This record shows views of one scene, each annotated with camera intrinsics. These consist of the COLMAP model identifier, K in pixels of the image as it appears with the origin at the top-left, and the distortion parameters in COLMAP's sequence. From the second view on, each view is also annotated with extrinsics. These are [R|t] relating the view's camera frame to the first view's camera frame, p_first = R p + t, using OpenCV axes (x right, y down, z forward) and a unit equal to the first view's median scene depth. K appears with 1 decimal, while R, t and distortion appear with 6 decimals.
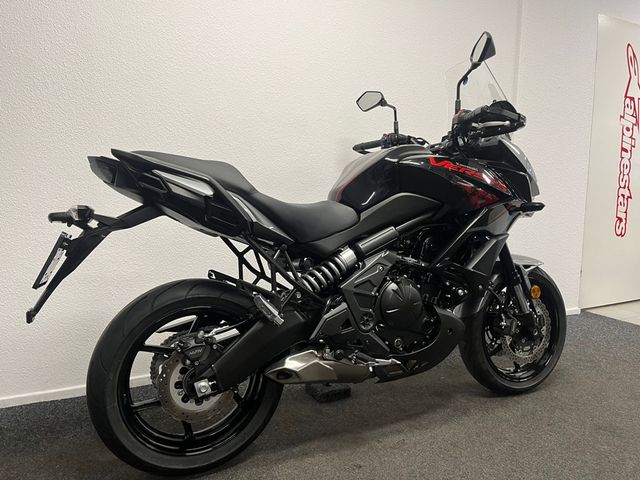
lens RADIAL K [[489.1, 0, 320.5], [0, 489.1, 227.2], [0, 0, 1]] dist [0.037991, -0.003043]
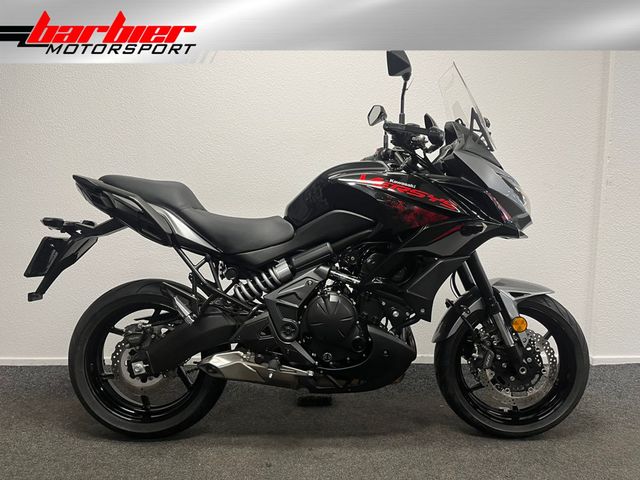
lens RADIAL K [[489.1, 0, 320.5], [0, 489.1, 227.2], [0, 0, 1]] dist [0.037991, -0.003043]
pose [[0.905376, 0.032906, -0.423334, 0.613411], [-0.035610, 0.999365, 0.001523, -0.037496], [0.423115, 0.013696, 0.905972, 0.071107]]
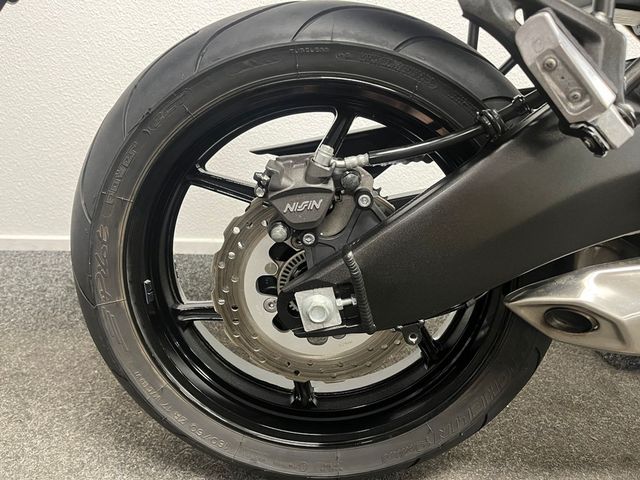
lens RADIAL K [[489.1, 0, 320.5], [0, 489.1, 227.2], [0, 0, 1]] dist [0.037991, -0.003043]
pose [[0.898619, 0.160787, -0.408206, -0.096662], [-0.055247, 0.964489, 0.258279, 0.164708], [0.435238, -0.209542, 0.875591, 0.645677]]
